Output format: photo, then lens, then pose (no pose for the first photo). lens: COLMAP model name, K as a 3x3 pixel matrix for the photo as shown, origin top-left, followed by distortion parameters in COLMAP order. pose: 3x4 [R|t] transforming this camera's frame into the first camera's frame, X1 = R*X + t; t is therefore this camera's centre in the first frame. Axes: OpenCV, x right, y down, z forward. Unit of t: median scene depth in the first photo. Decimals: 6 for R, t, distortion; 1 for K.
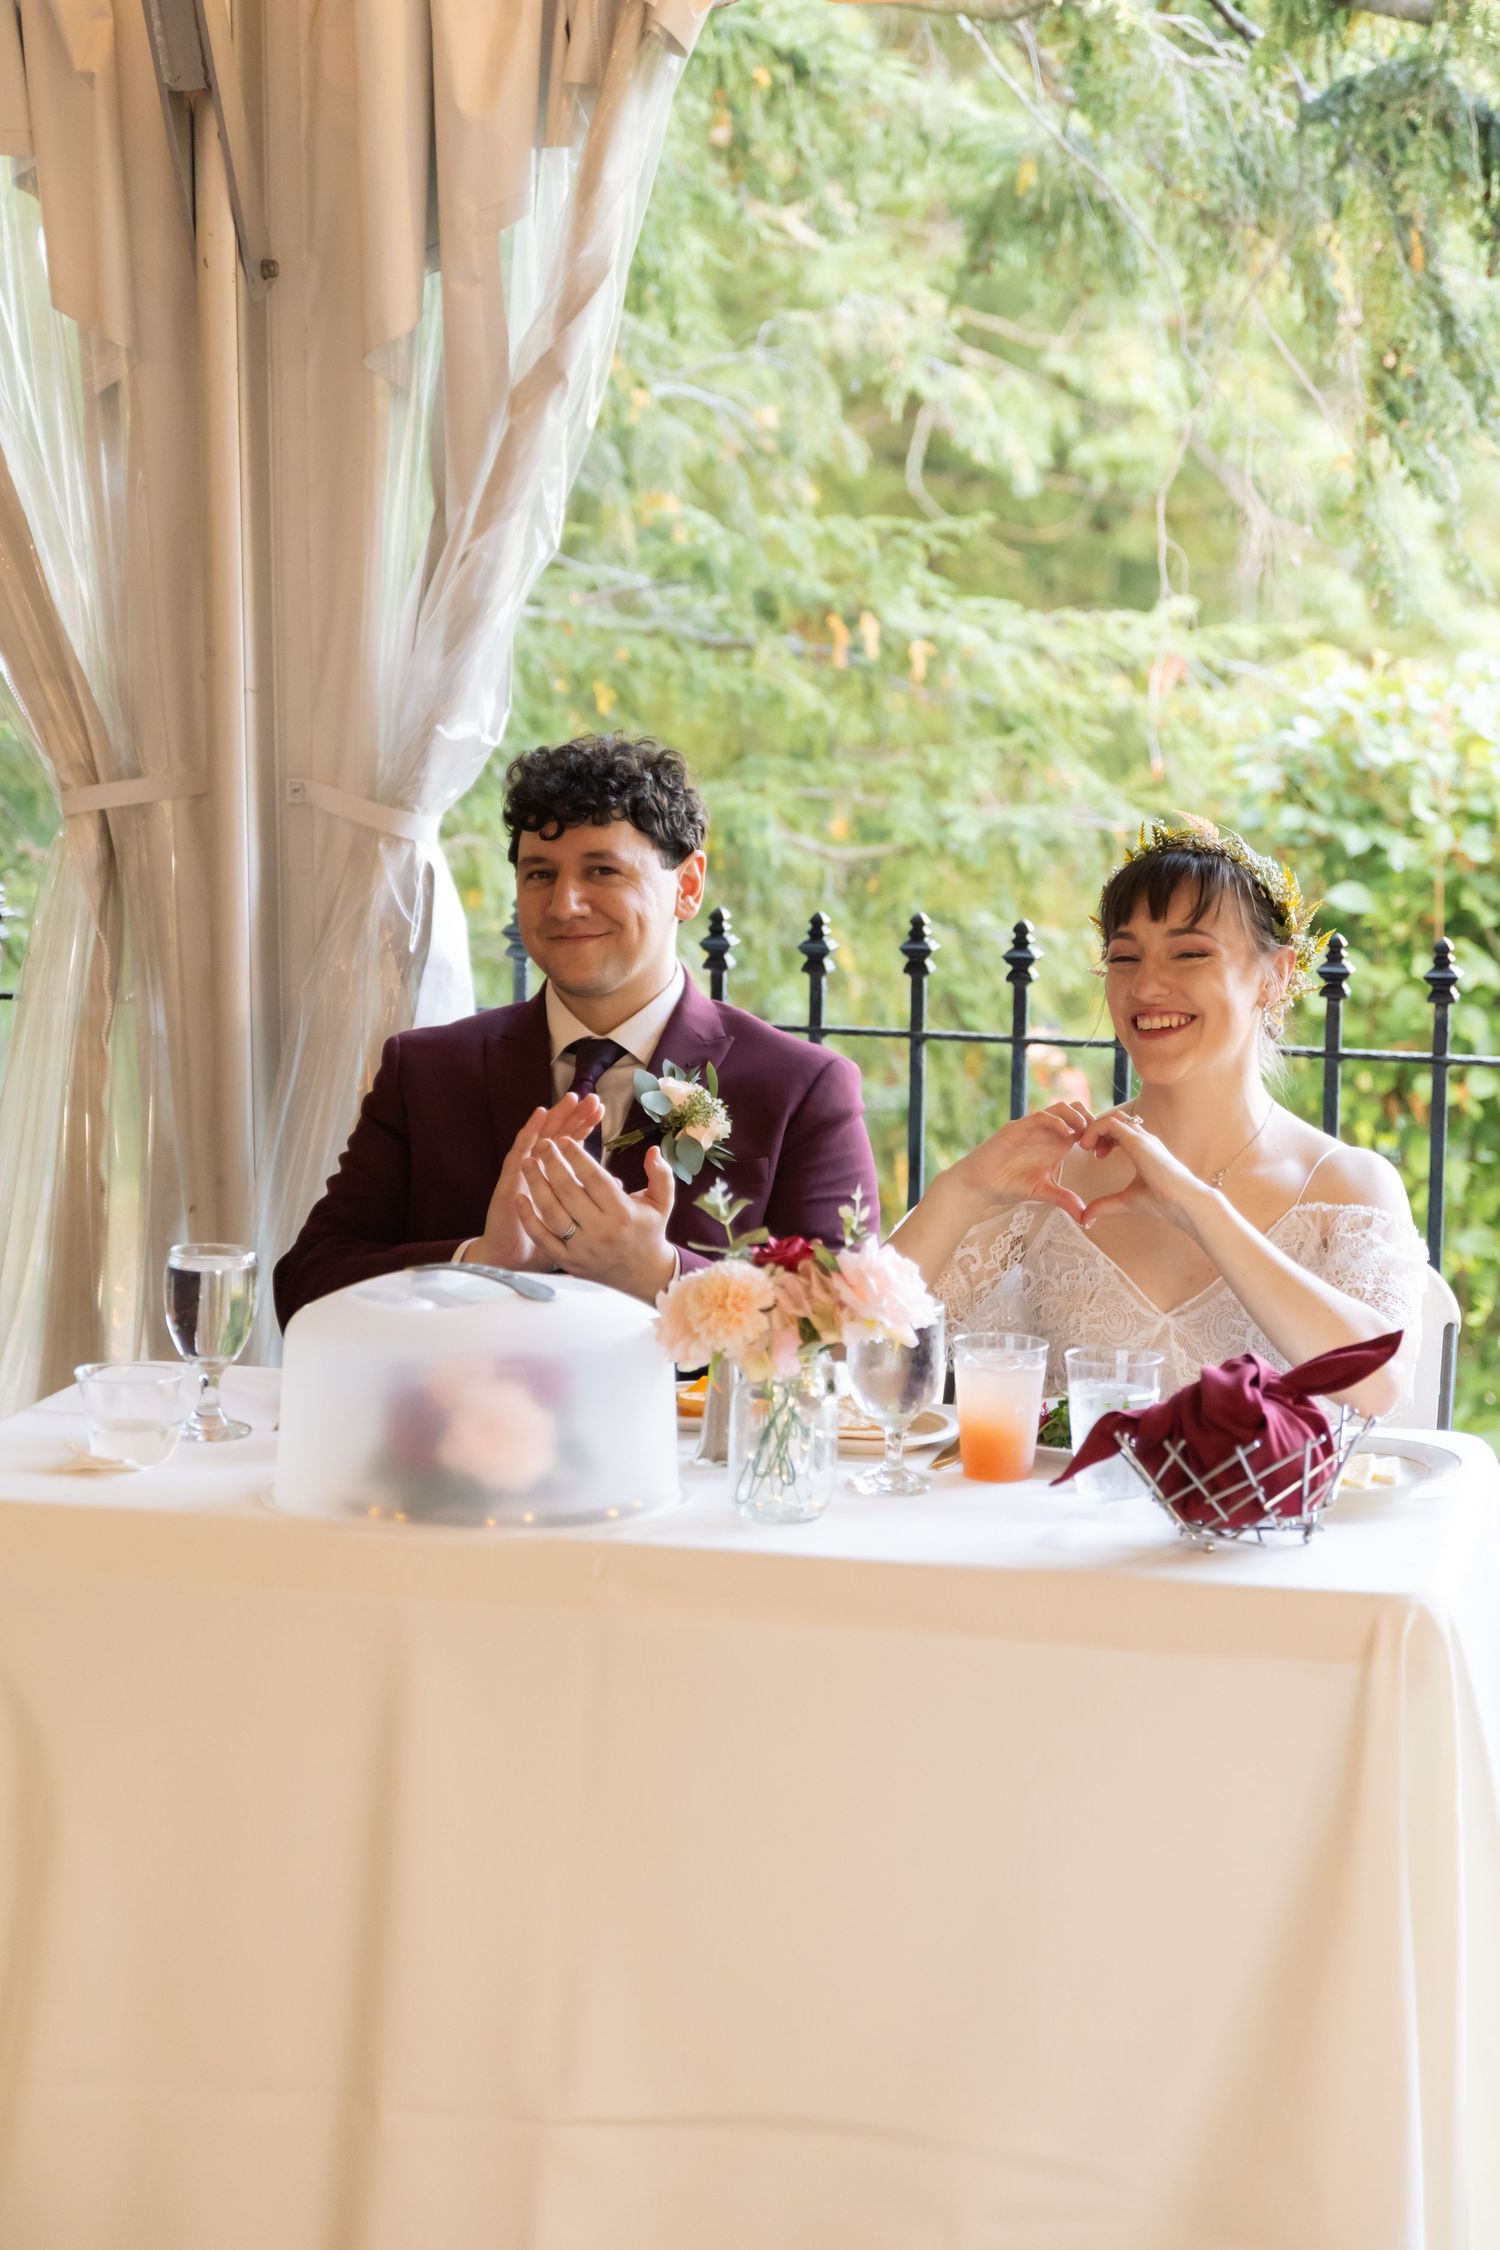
lens RADIAL K [[4116.8, 0, 750.0], [0, 4116.8, 1125.0], [0, 0, 1]] dist [-0.327513, 0.226501]
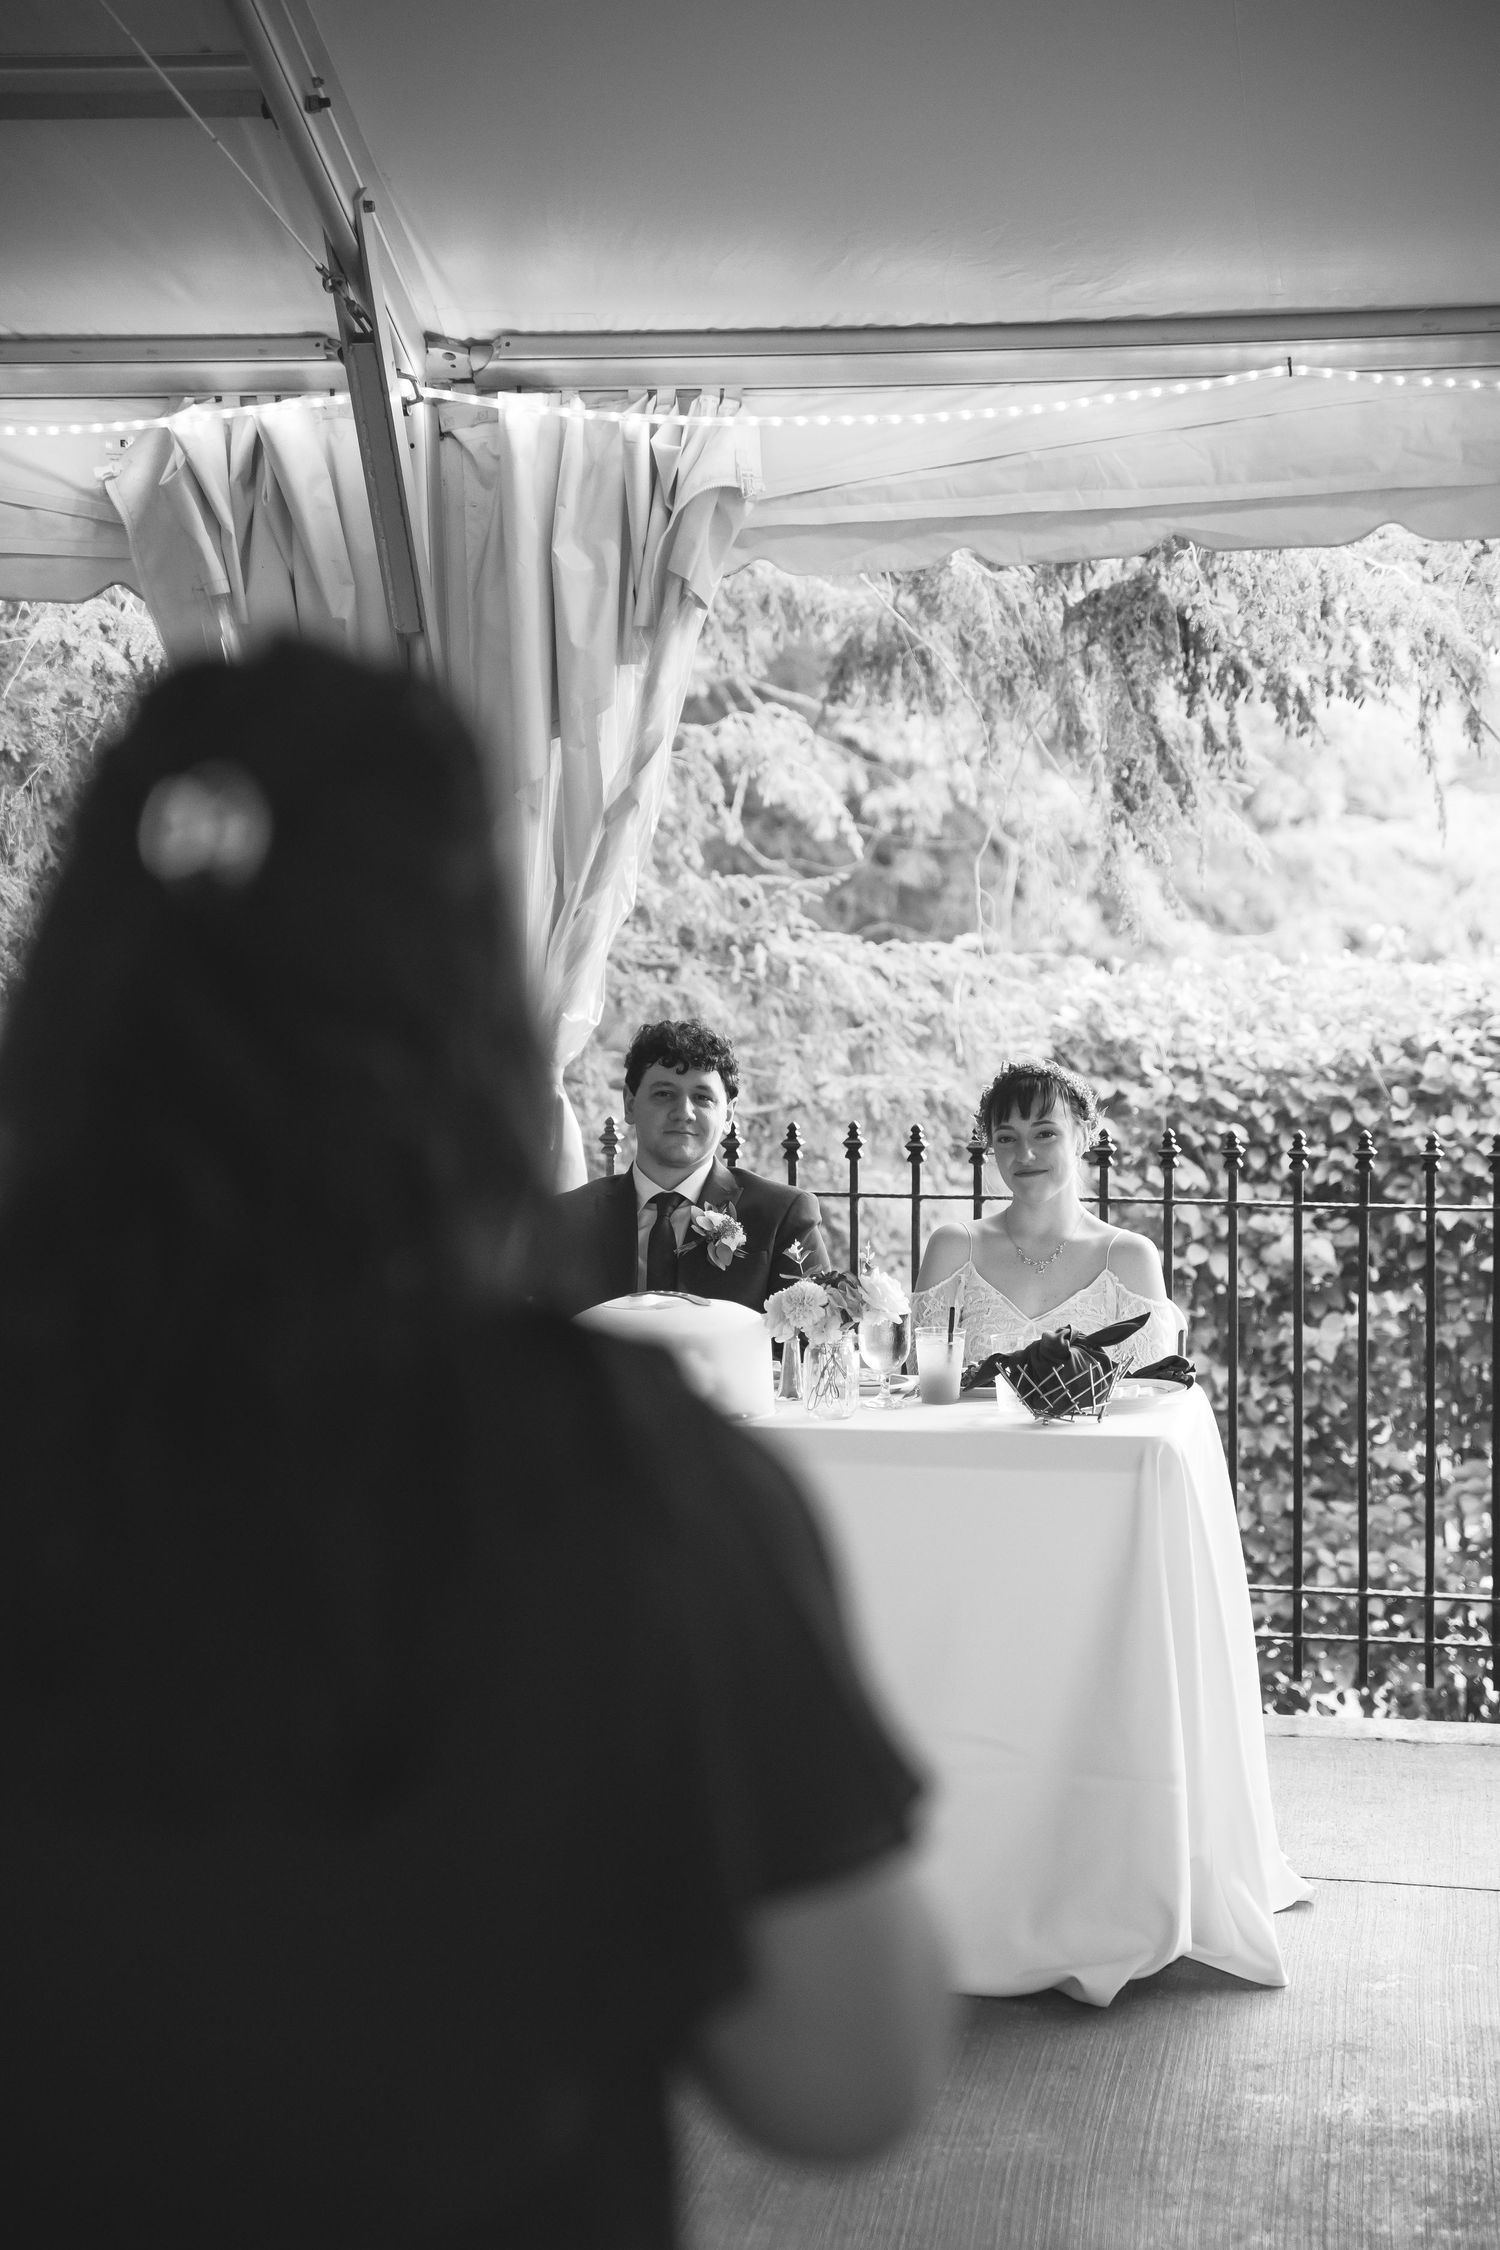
lens RADIAL K [[4490.4, 0, 750.0], [0, 4490.4, 1125.0], [0, 0, 1]] dist [-0.002682, -0.006597]
pose [[0.996752, -0.021786, 0.077524, -0.119123], [0.028152, 0.996235, -0.081993, 0.082231], [-0.075445, 0.083909, 0.993613, -0.677825]]
